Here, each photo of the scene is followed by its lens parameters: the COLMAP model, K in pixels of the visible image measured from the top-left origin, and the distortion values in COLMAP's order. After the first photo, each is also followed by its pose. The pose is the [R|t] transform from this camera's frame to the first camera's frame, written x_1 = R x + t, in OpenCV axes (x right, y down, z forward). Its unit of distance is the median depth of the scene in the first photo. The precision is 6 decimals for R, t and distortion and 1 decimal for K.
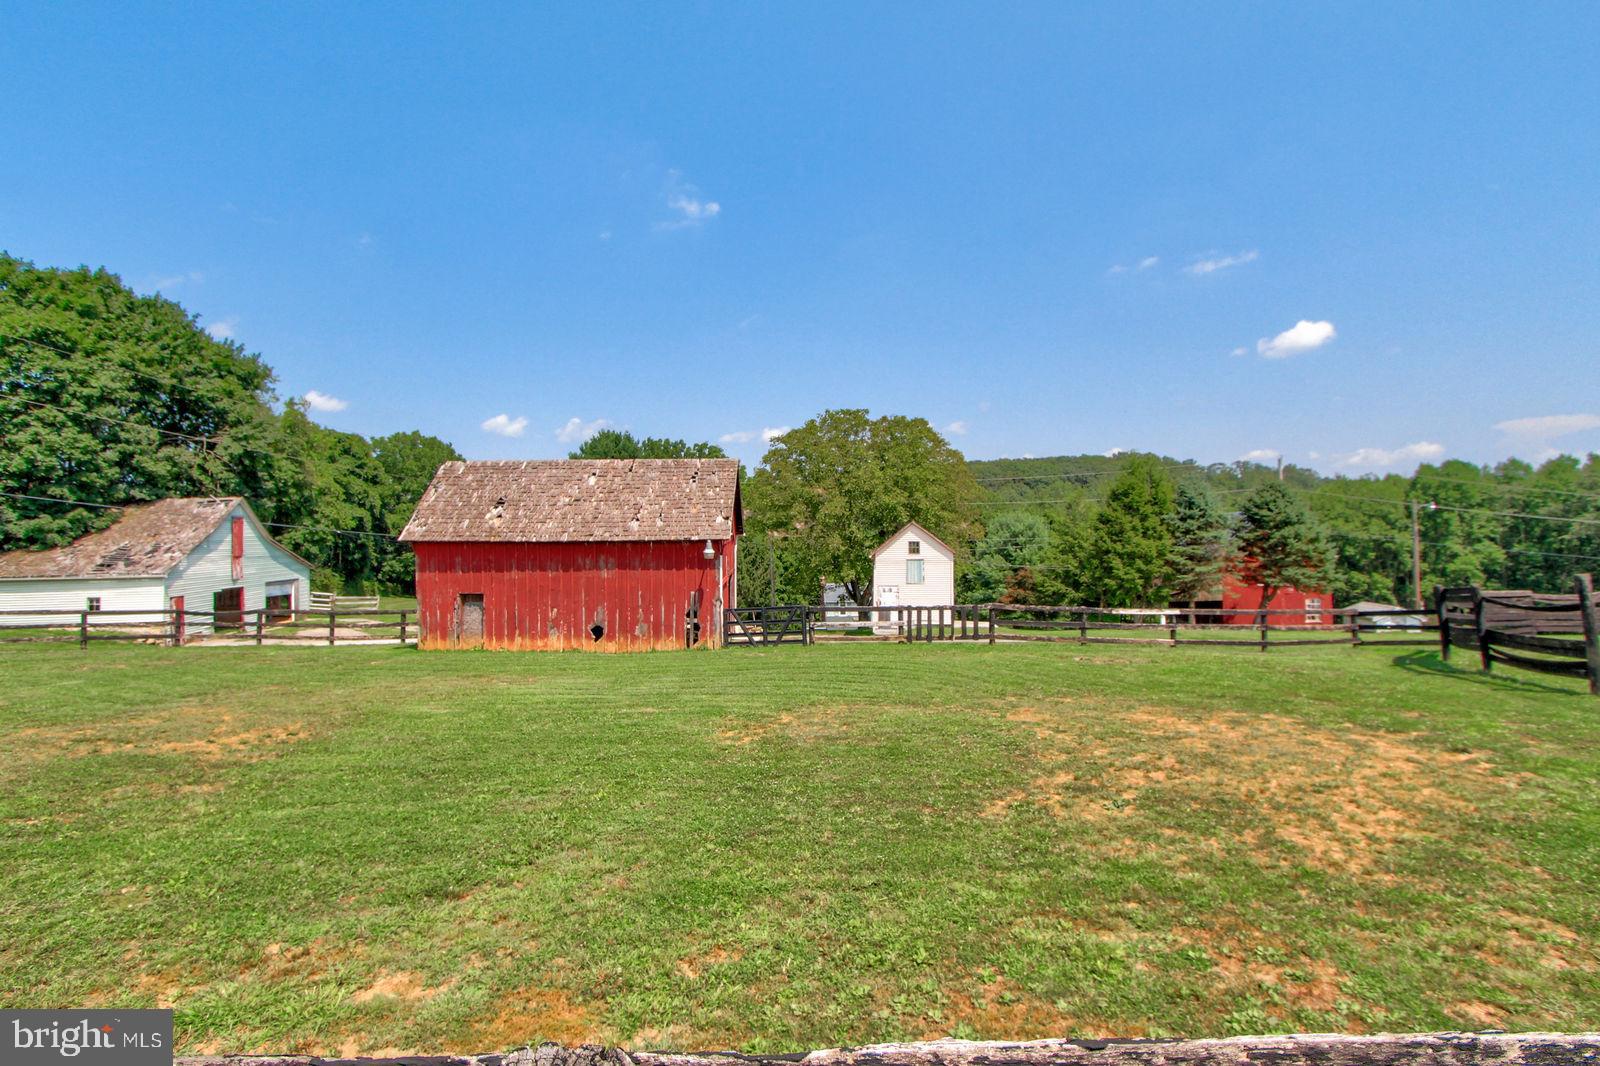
lens RADIAL K [[747.0, 0, 784.8], [0, 747.0, 521.9], [0, 0, 1]] dist [-0.019282, 0.000697]
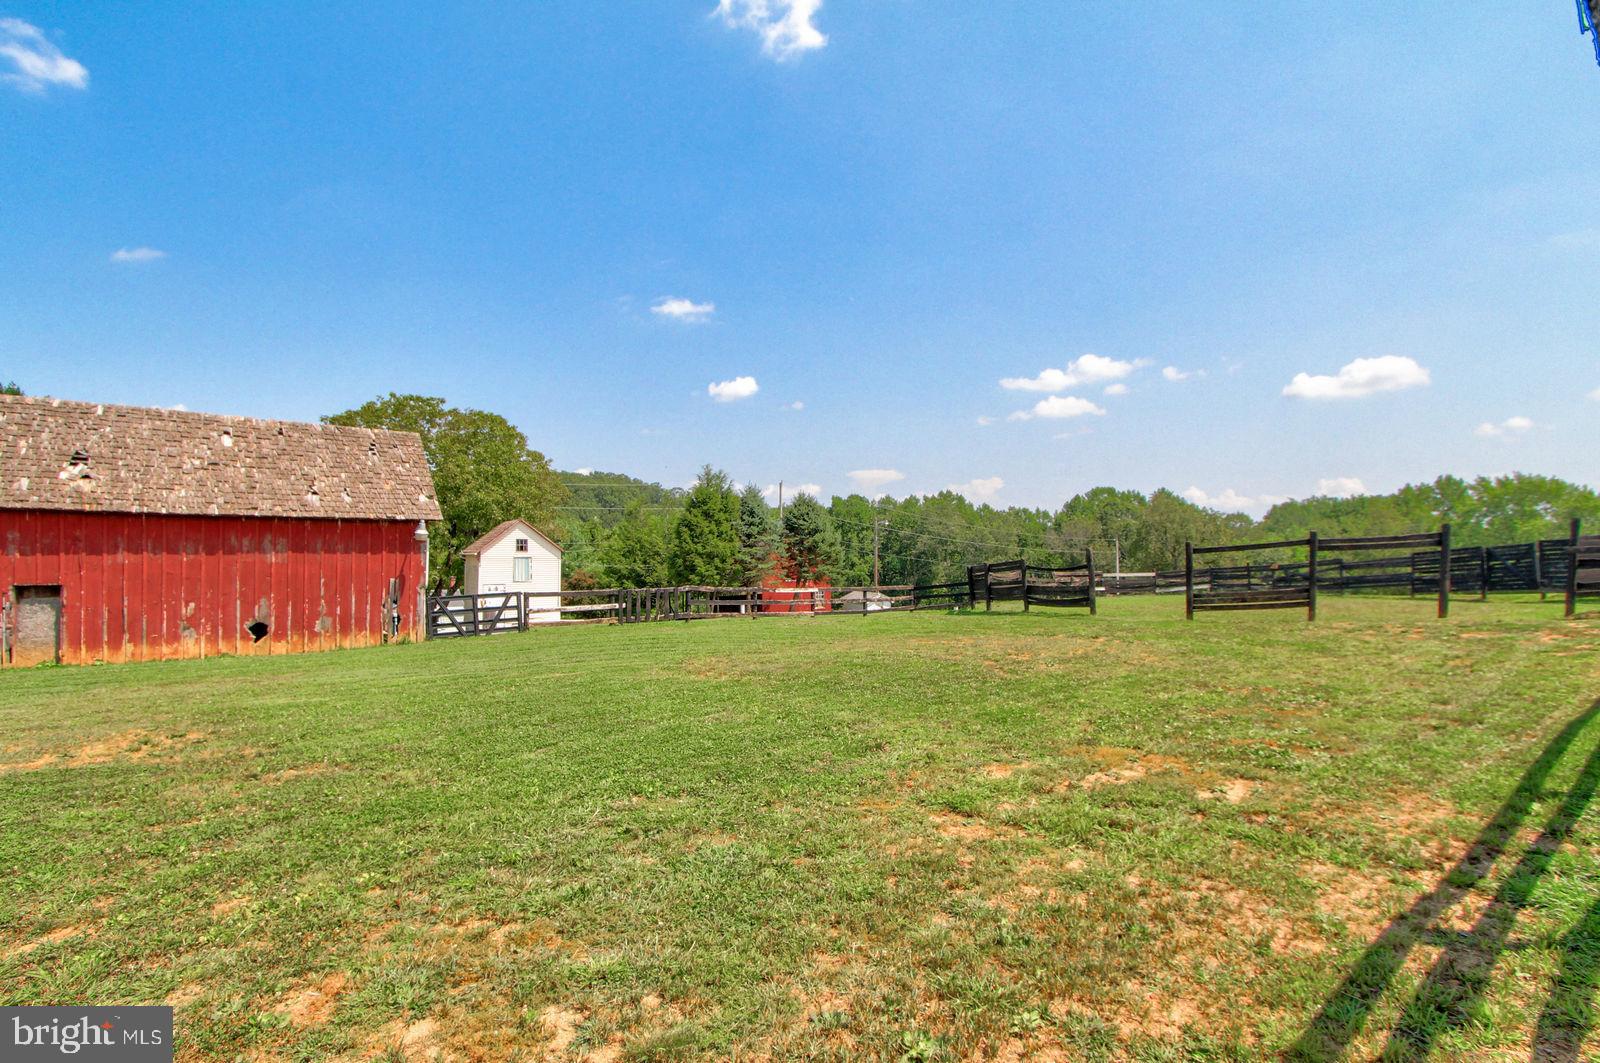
lens RADIAL K [[747.0, 0, 784.9], [0, 747.0, 541.4], [0, 0, 1]] dist [-0.019282, 0.000697]
pose [[0.773164, 0.020679, 0.633868, -0.305530], [-0.024751, 0.999691, -0.002424, 0.038576], [-0.633722, -0.013815, 0.773437, 0.033121]]
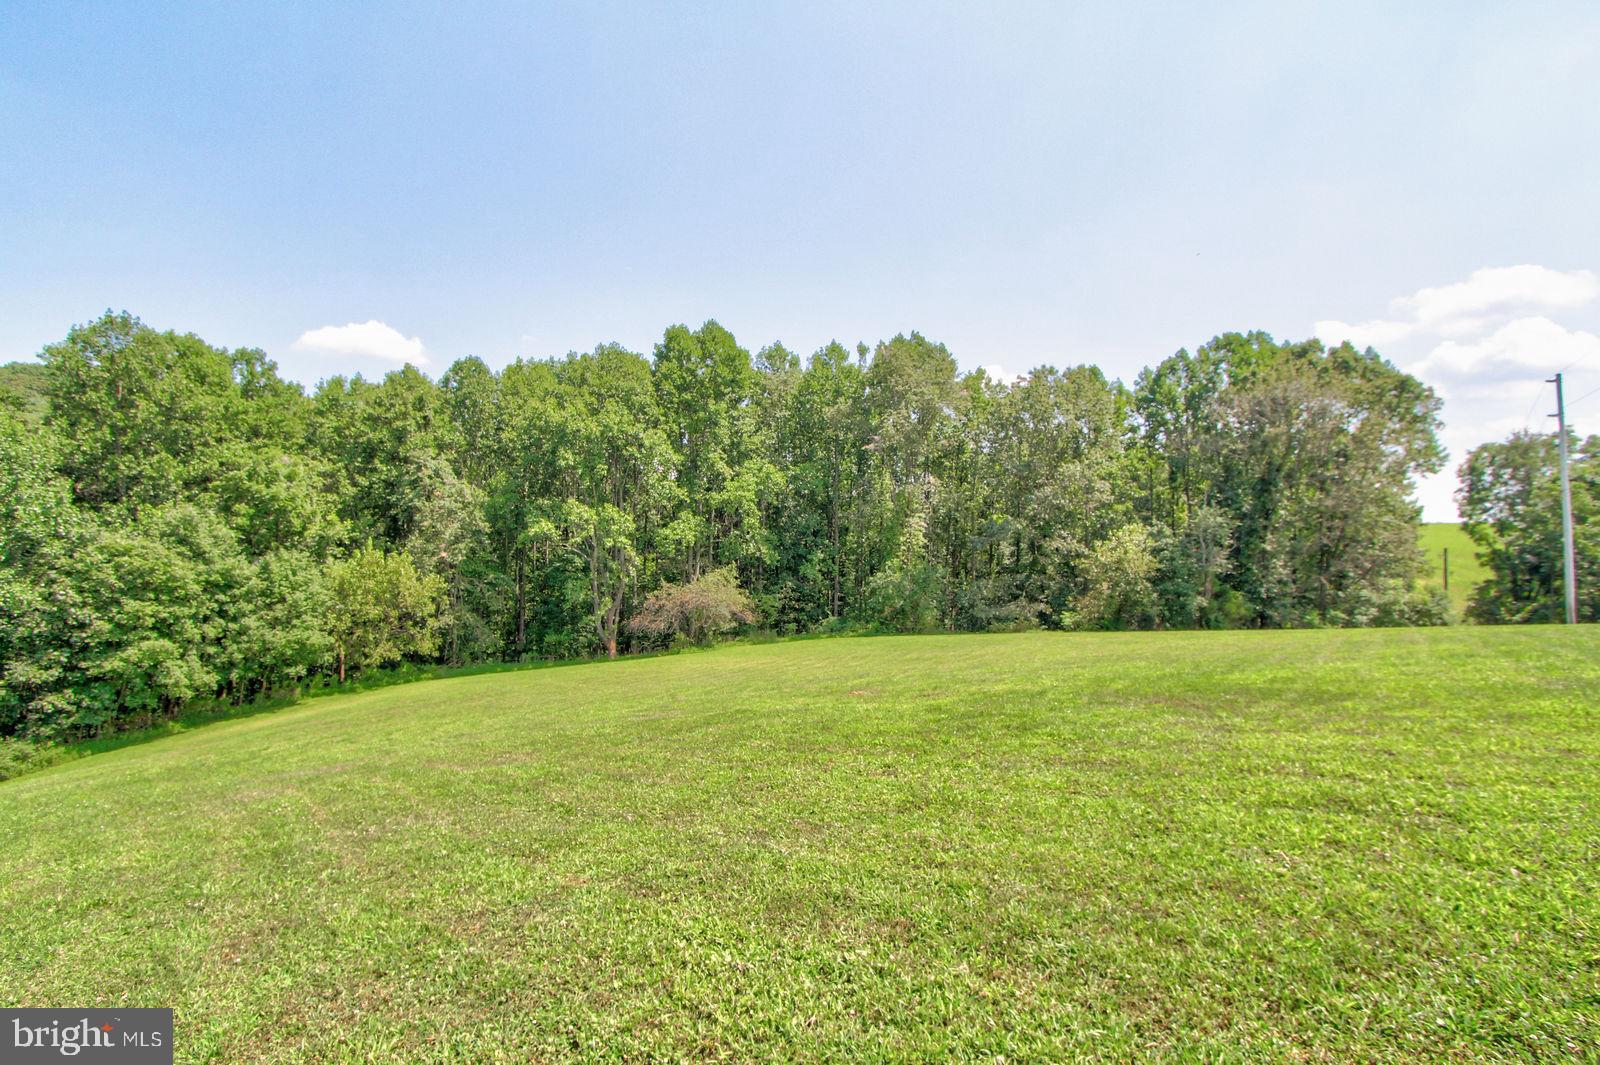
lens RADIAL K [[747.0, 0, 806.0], [0, 747.0, 520.6], [0, 0, 1]] dist [-0.019282, 0.000697]
pose [[0.520488, 0.039303, 0.852964, 1.939604], [-0.049302, 0.998657, -0.015932, 0.362320], [-0.852444, -0.033760, 0.521727, 2.740914]]
